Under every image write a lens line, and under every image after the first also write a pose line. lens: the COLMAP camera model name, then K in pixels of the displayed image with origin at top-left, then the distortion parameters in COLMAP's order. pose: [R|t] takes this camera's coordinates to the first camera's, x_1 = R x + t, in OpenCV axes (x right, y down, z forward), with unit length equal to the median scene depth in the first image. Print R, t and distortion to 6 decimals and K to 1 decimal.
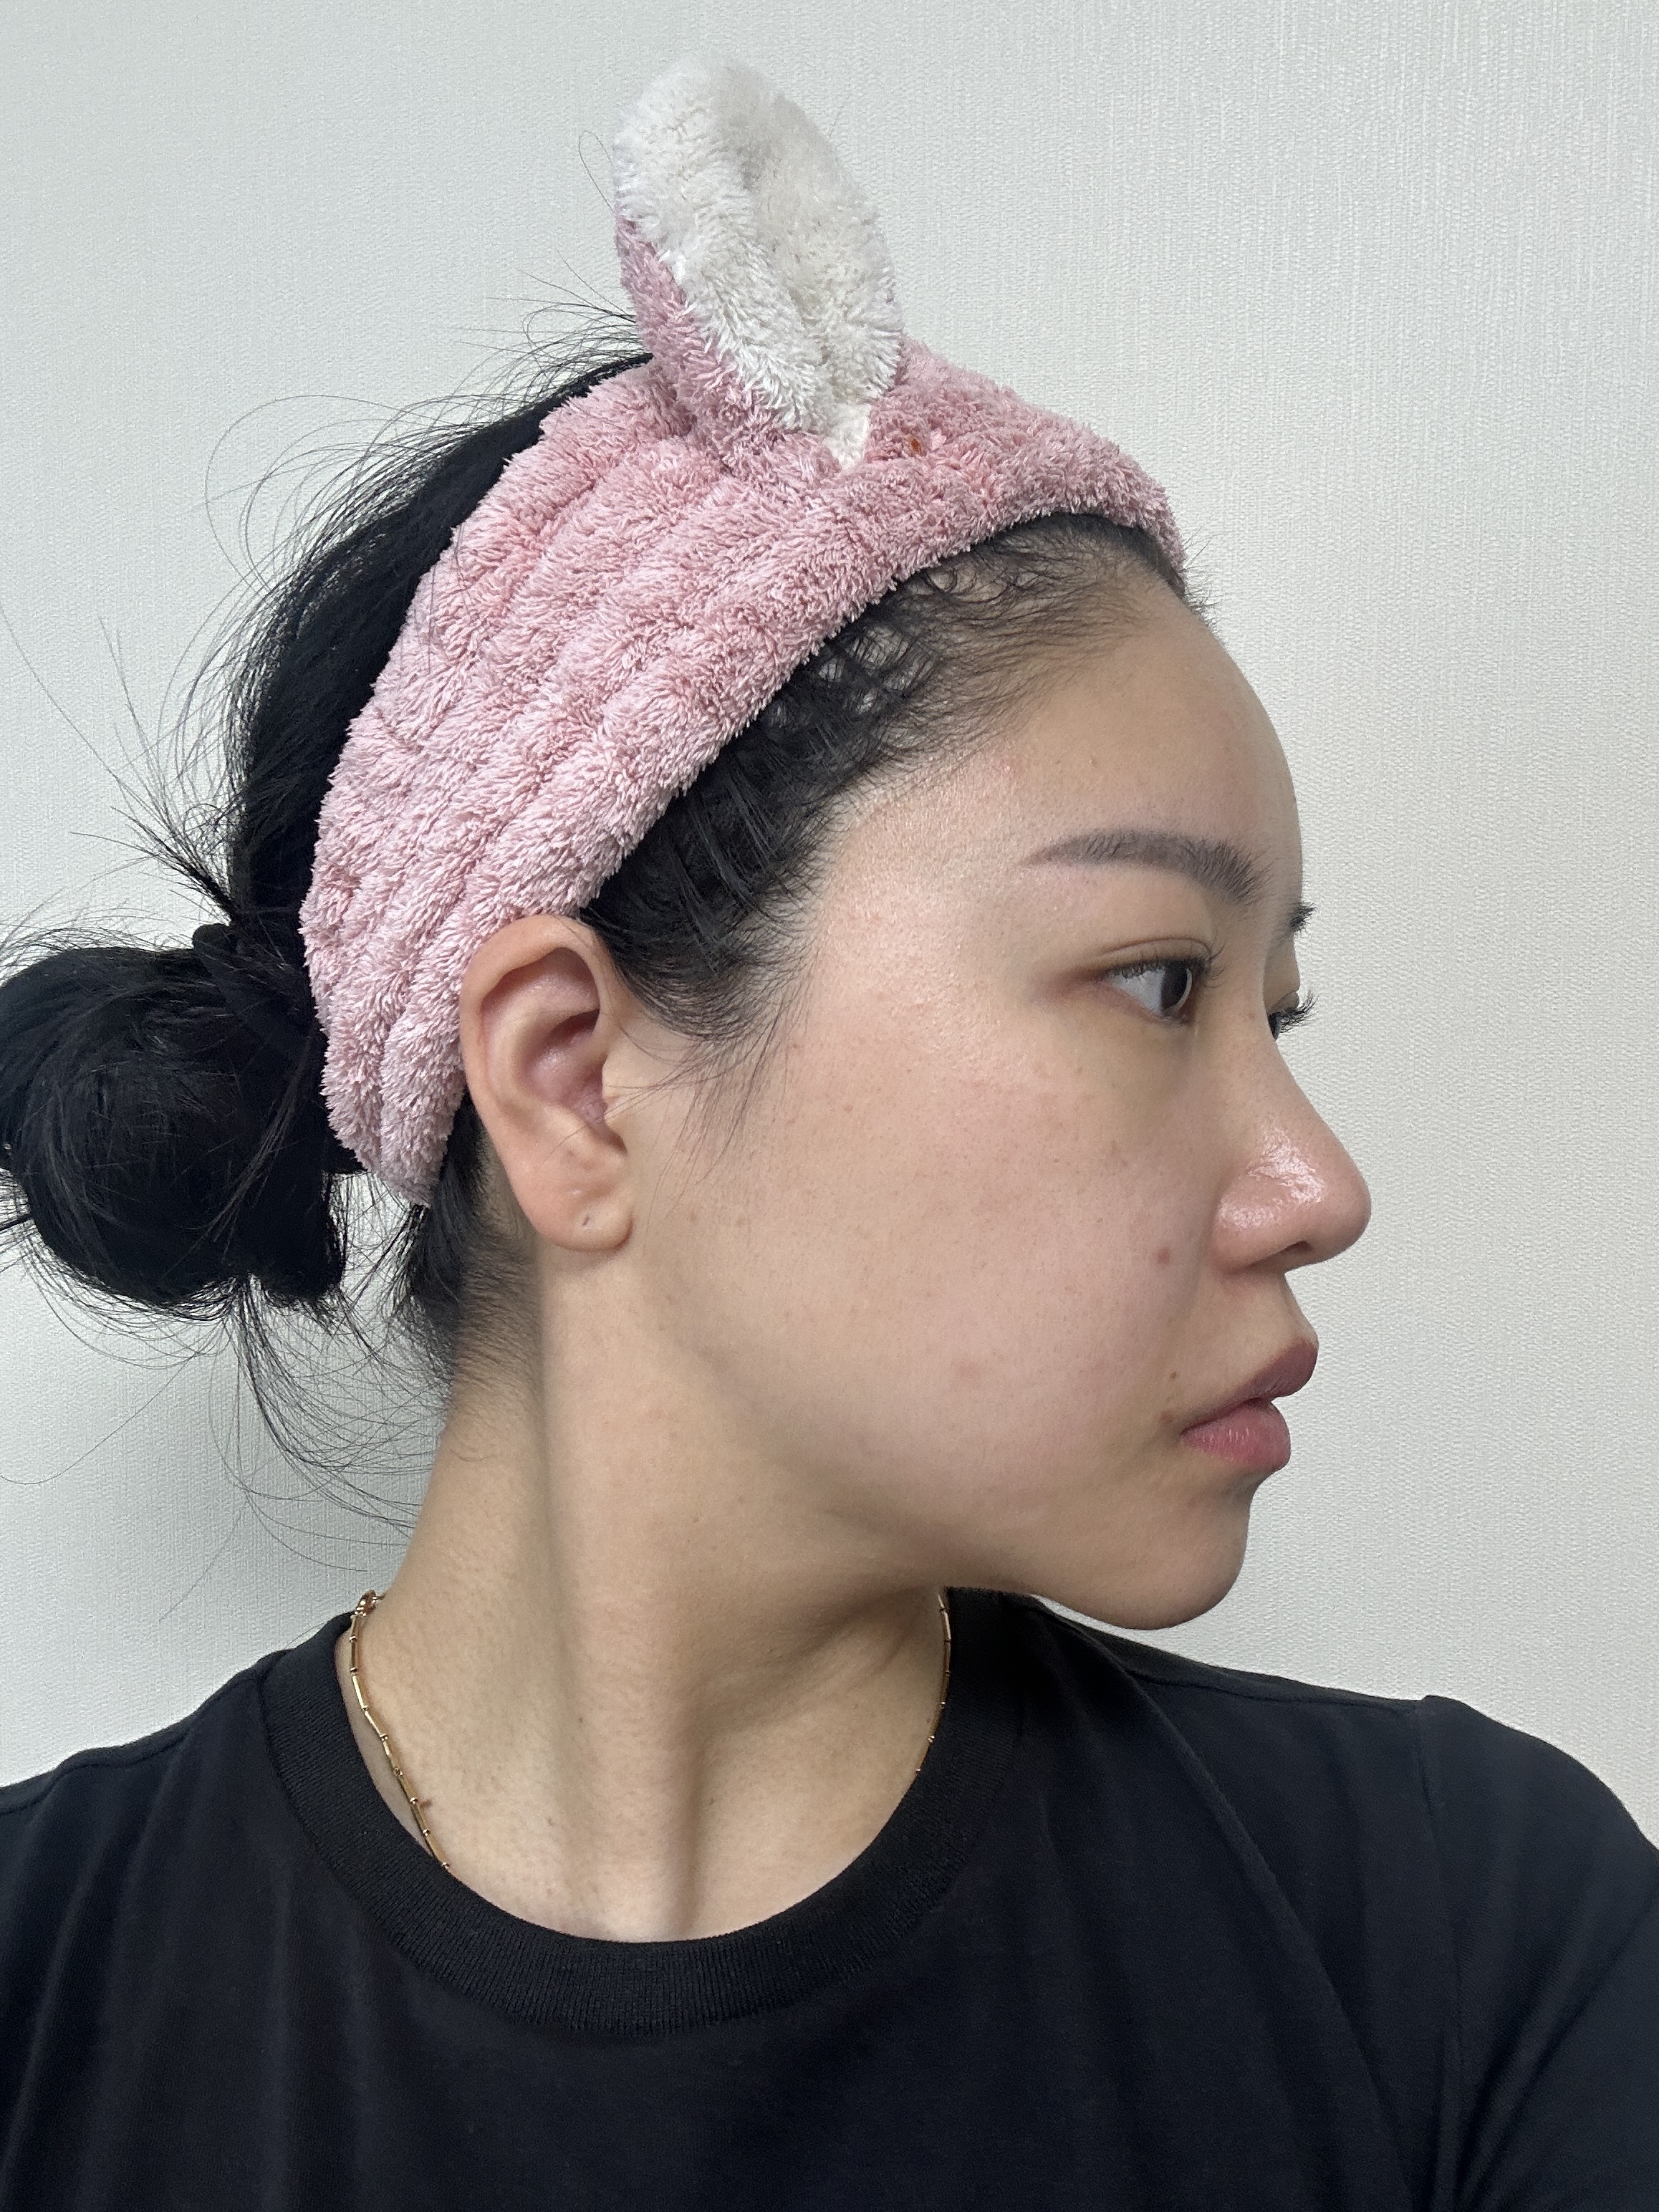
lens RADIAL K [[1882.8, 0, 824.7], [0, 1882.8, 1248.1], [0, 0, 1]] dist [0.220240, -0.000686]
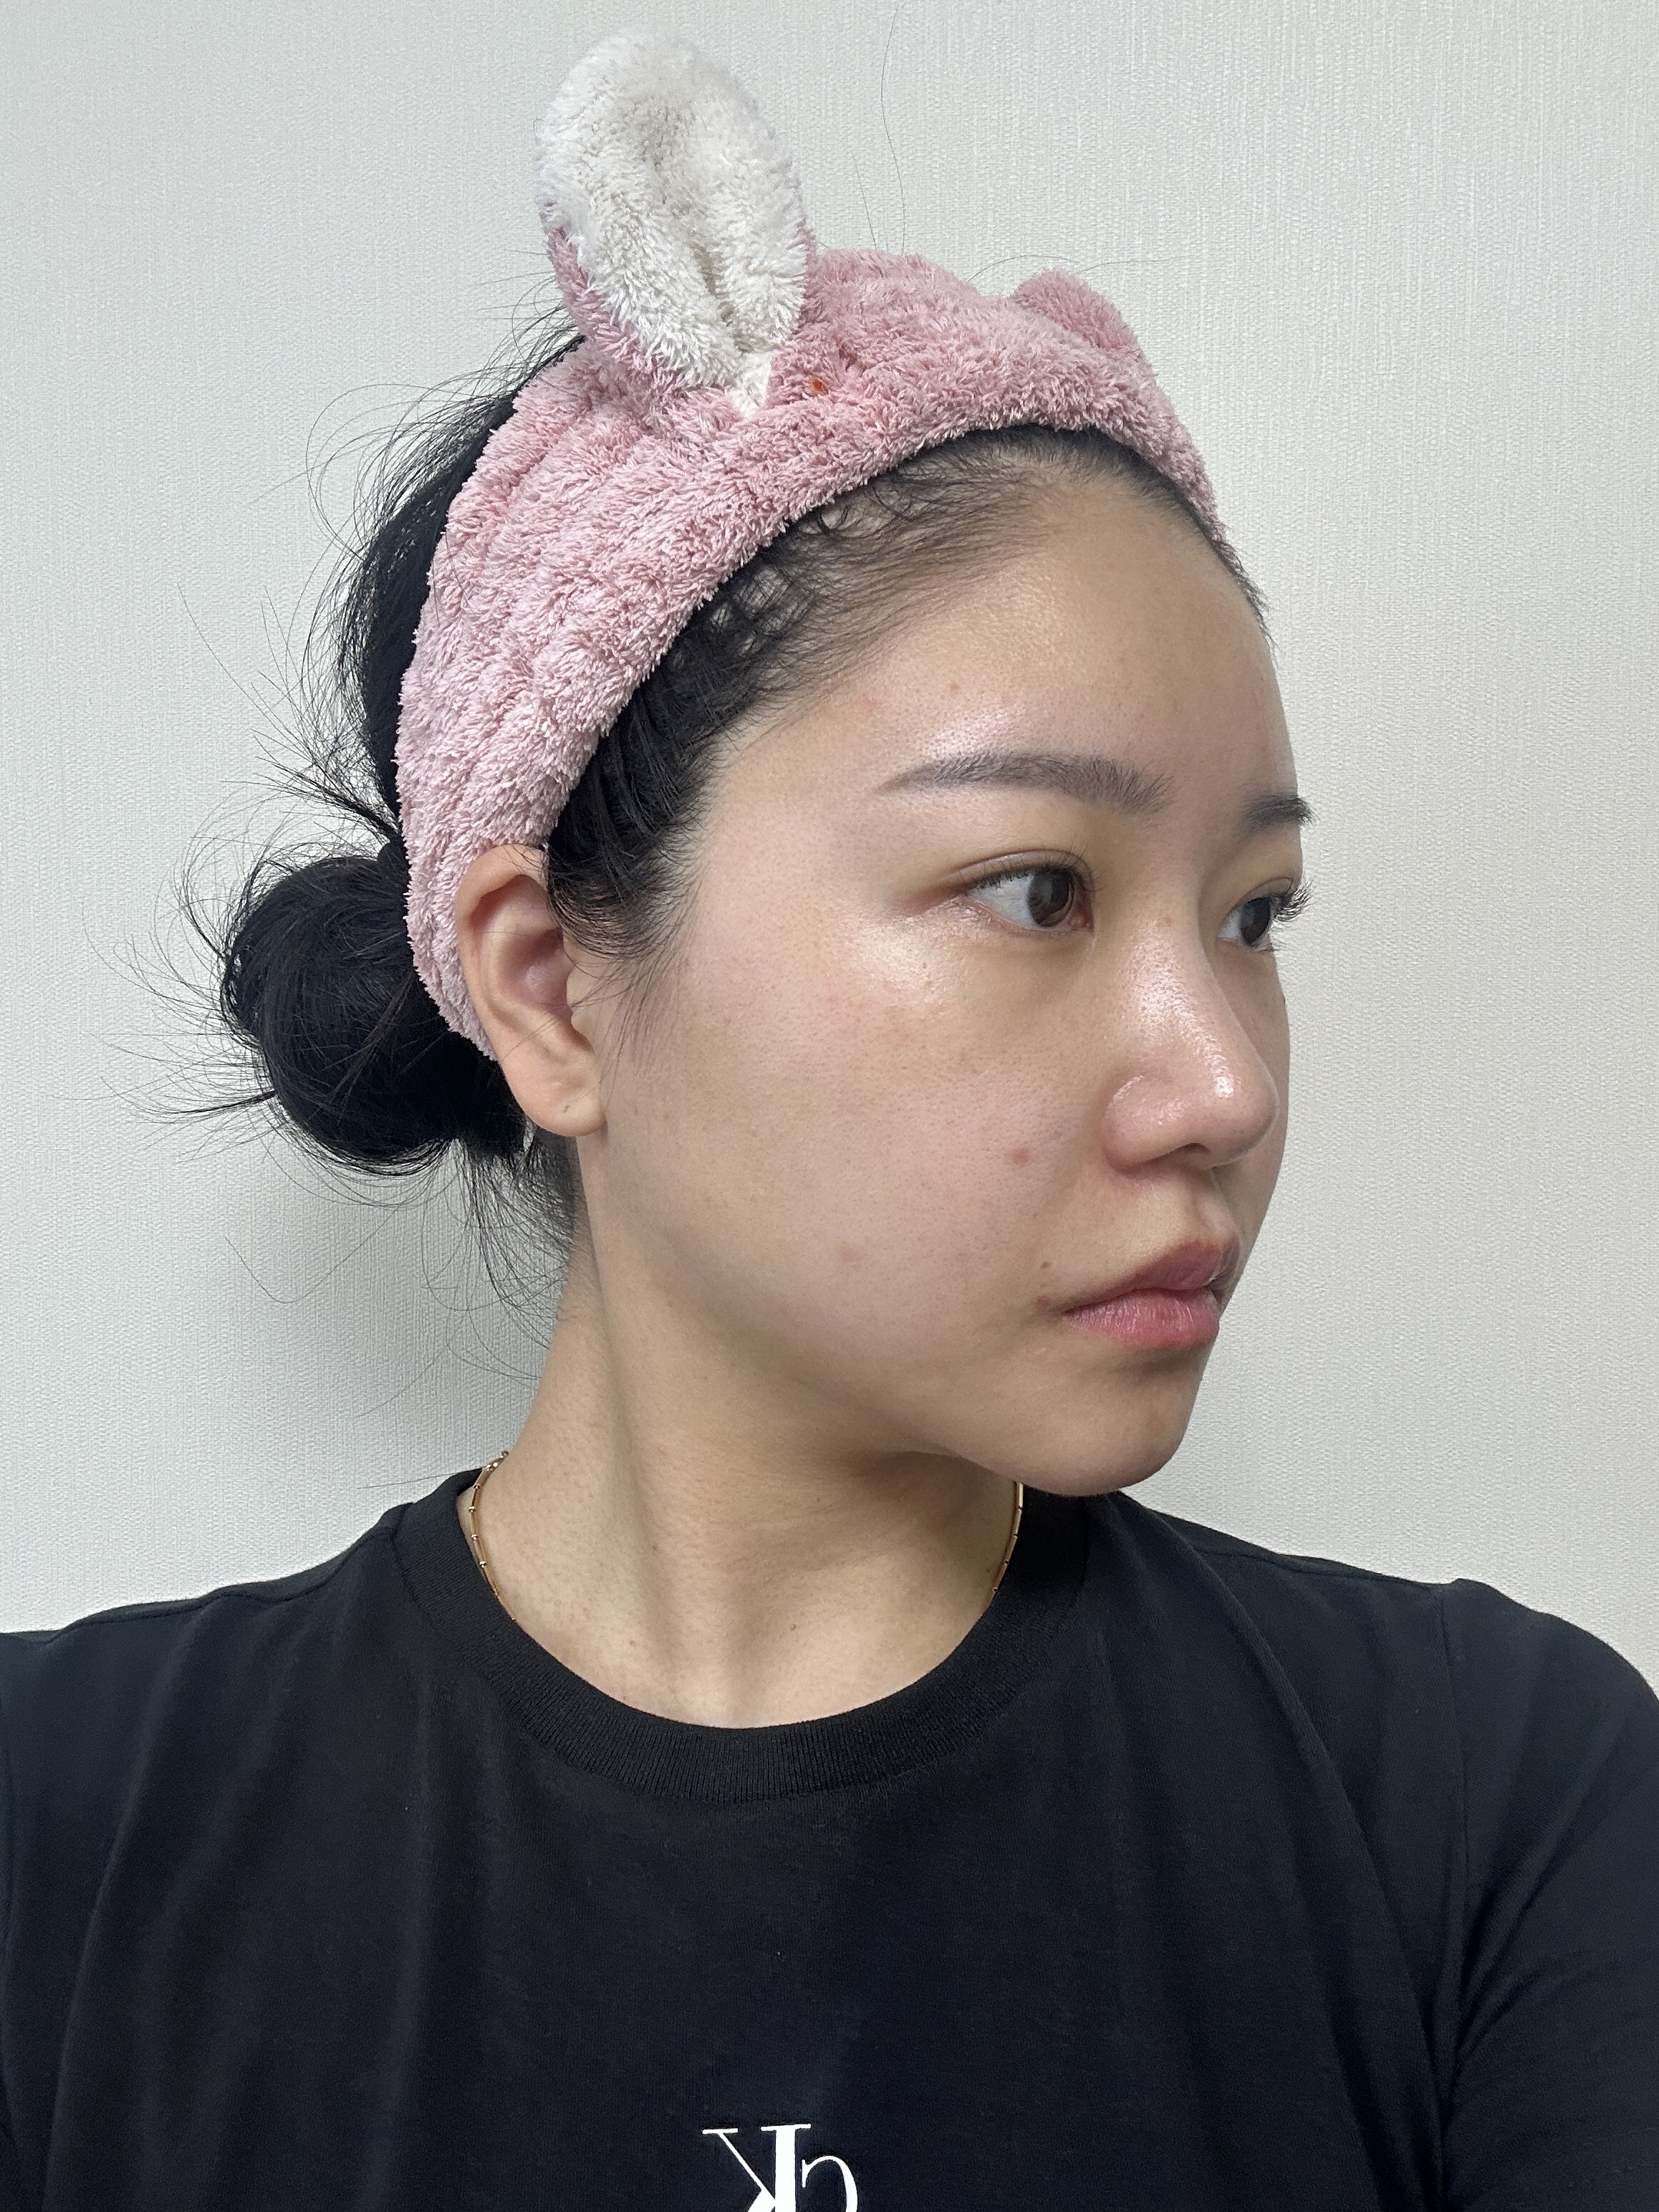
lens RADIAL K [[1882.8, 0, 824.7], [0, 1882.8, 1248.1], [0, 0, 1]] dist [0.220240, -0.000686]
pose [[0.949508, 0.036858, -0.311572, 0.411673], [-0.007213, 0.995377, 0.095769, -0.045873], [0.313661, -0.088686, 0.945384, -0.055314]]
